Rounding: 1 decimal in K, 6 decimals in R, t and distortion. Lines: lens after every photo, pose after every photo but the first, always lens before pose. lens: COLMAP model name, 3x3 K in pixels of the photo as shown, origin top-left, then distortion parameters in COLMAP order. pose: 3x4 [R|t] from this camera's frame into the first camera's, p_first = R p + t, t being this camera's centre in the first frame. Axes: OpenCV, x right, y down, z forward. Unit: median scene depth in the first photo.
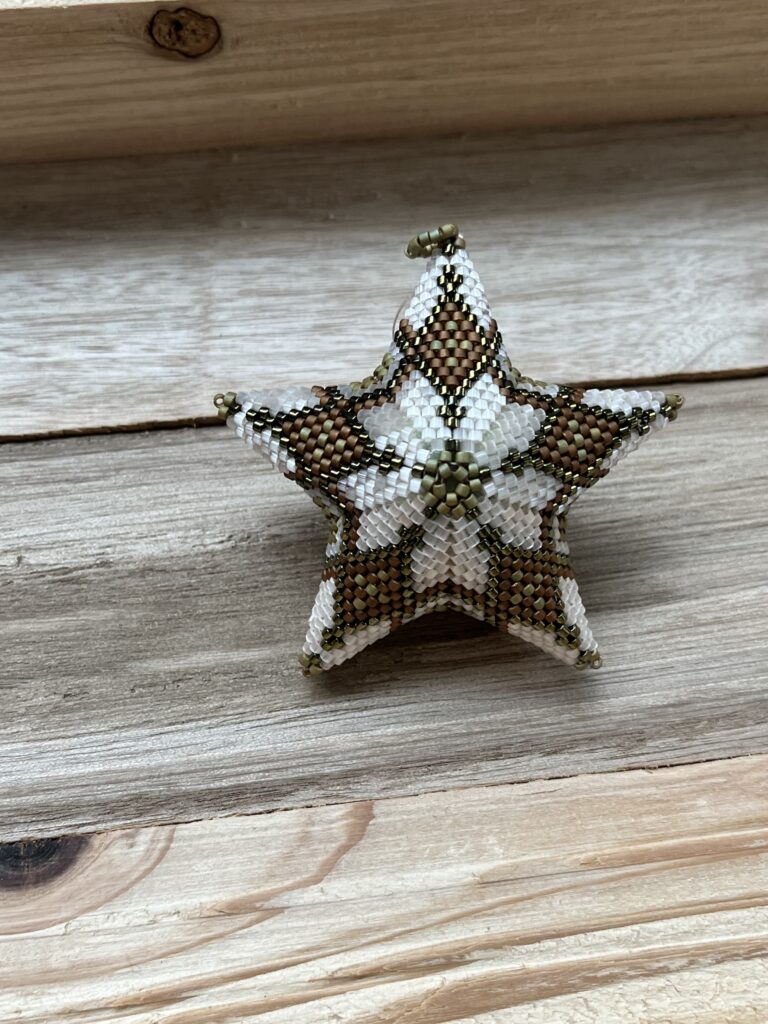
lens RADIAL K [[1222.6, 0, 382.3], [0, 1222.6, 508.3], [0, 0, 1]] dist [0.068122, -0.295257]
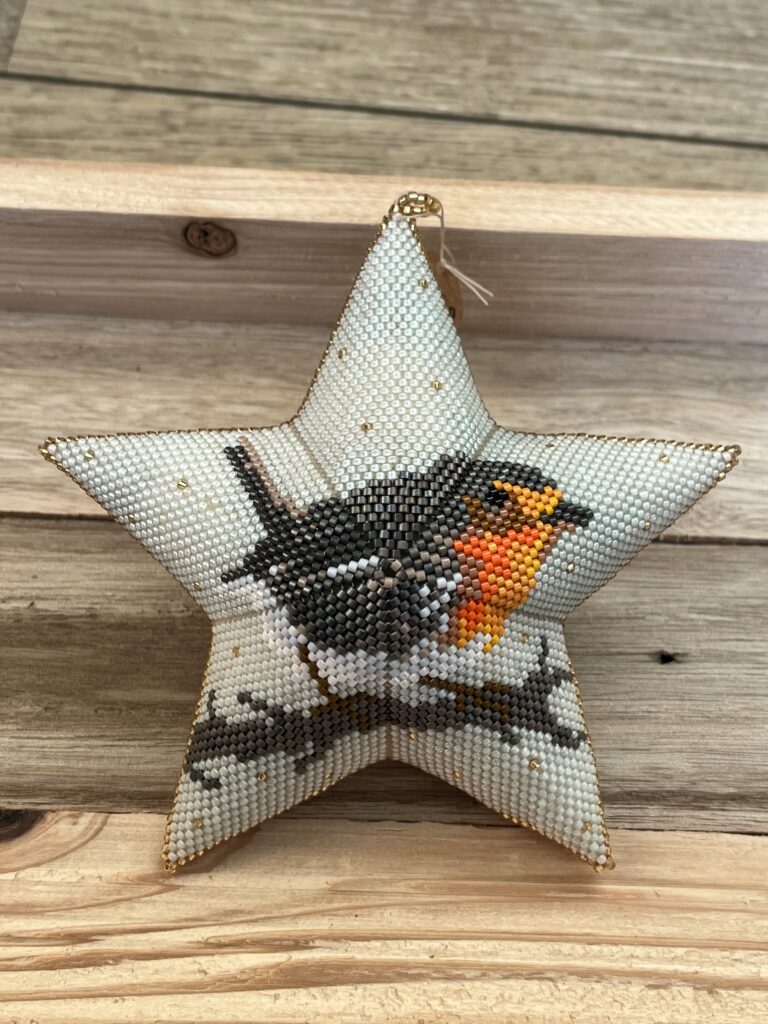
lens RADIAL K [[1344.3, 0, 387.5], [0, 1344.3, 516.5], [0, 0, 1]] dist [0.093284, -0.406457]
pose [[0.989930, 0.121307, -0.072961, 0.190487], [-0.130034, 0.982949, -0.130009, 0.091910], [0.055946, 0.138187, 0.988825, -0.456019]]
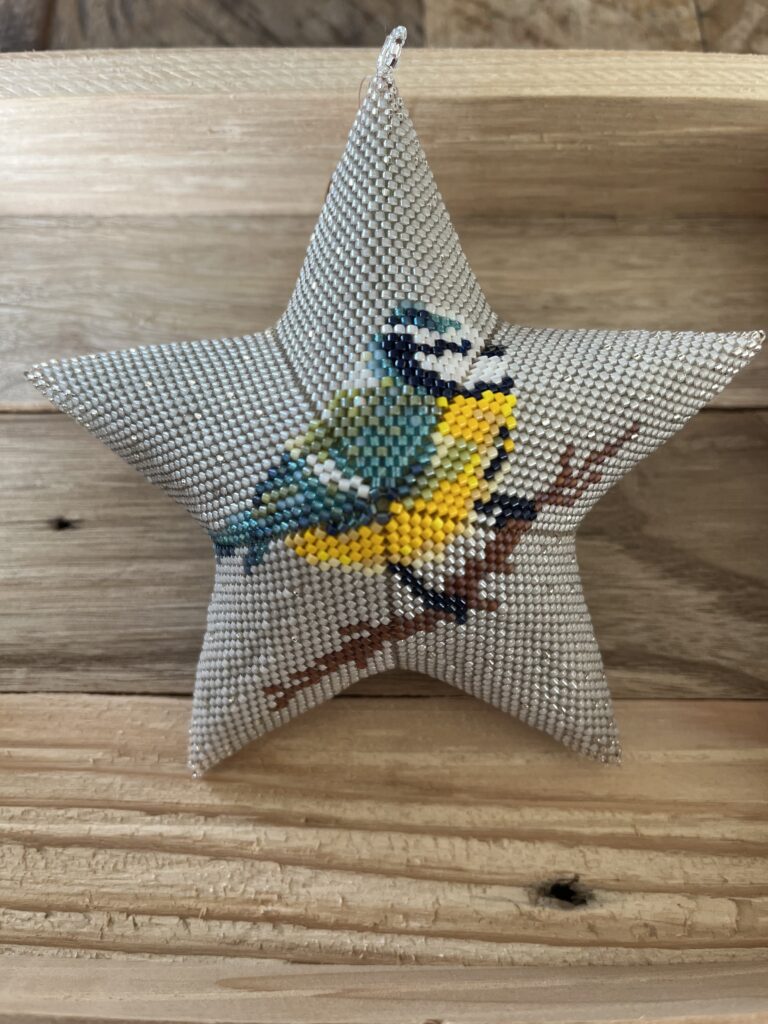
lens RADIAL K [[792.7, 0, 384.0], [0, 792.7, 512.0], [0, 0, 1]] dist [-0.016521, -0.006314]
pose [[0.990063, 0.101228, -0.097617, 0.881767], [-0.096702, 0.994054, 0.050047, -0.089476], [0.102102, -0.040110, 0.993965, 0.200333]]
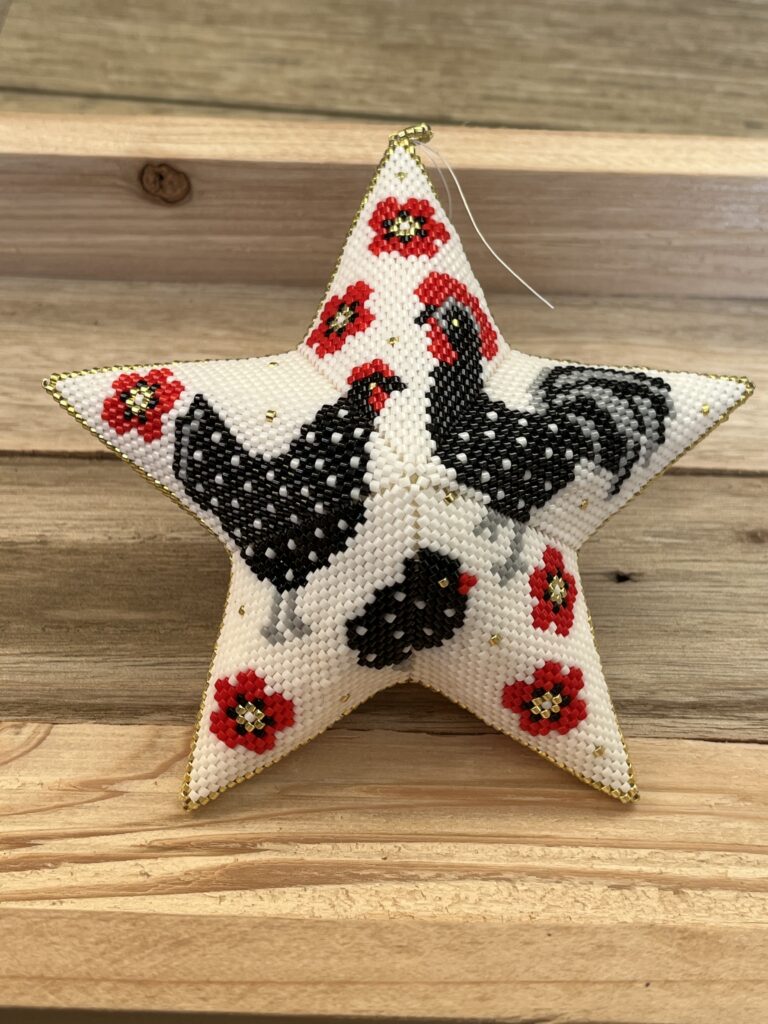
lens RADIAL K [[1345.8, 0, 378.8], [0, 1345.8, 516.7], [0, 0, 1]] dist [0.089883, -0.402406]
pose [[0.991329, 0.096458, -0.089229, 0.269142], [-0.116921, 0.957405, -0.264016, 0.376374], [0.059962, 0.272160, 0.960382, -0.392964]]
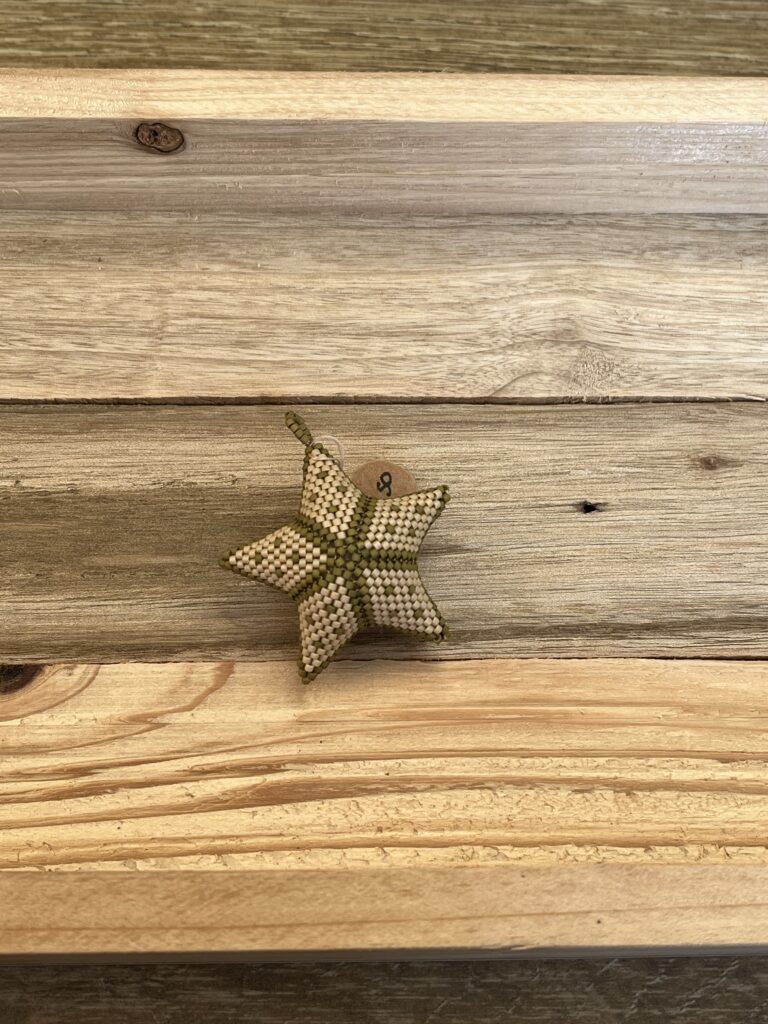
lens RADIAL K [[1354.8, 0, 385.6], [0, 1354.8, 509.2], [0, 0, 1]] dist [0.133020, -0.579157]
pose [[0.995048, 0.088344, -0.045549, 0.232573], [-0.089382, 0.995770, -0.021275, 0.071494], [0.043477, 0.025241, 0.998736, -0.641231]]
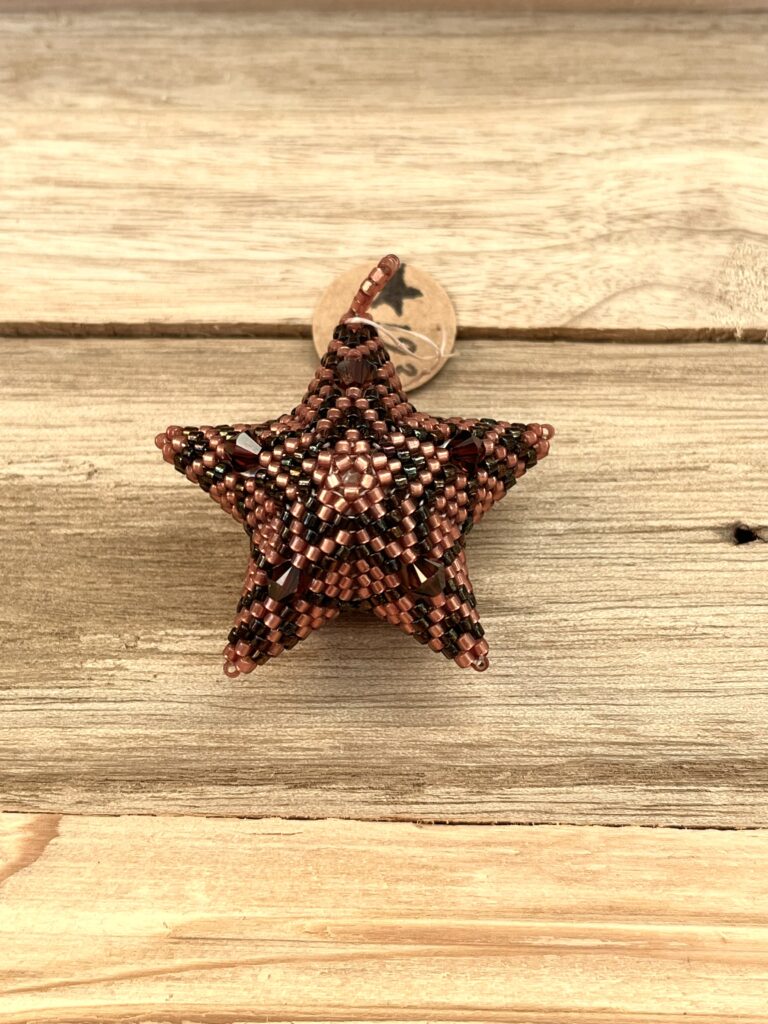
lens RADIAL K [[1380.8, 0, 384.0], [0, 1380.8, 512.0], [0, 0, 1]] dist [0.118635, -0.528232]
pose [[0.985788, 0.107875, -0.128785, 0.290113], [-0.109422, 0.993983, -0.004979, 0.025799], [0.127473, 0.019000, 0.991660, 0.133447]]
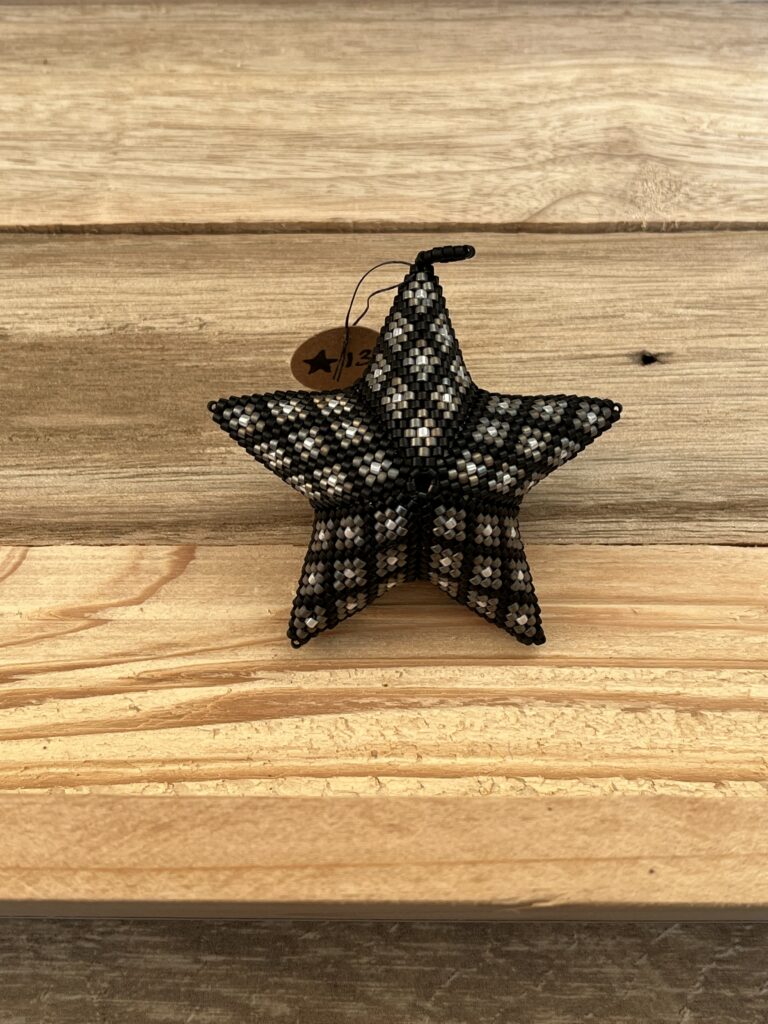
lens RADIAL K [[1367.6, 0, 385.0], [0, 1367.6, 508.6], [0, 0, 1]] dist [0.135741, -0.594893]
pose [[0.991250, 0.093621, -0.093047, 0.291962], [-0.093640, 0.995597, 0.004167, 0.178823], [0.093027, 0.004583, 0.995653, -0.302118]]
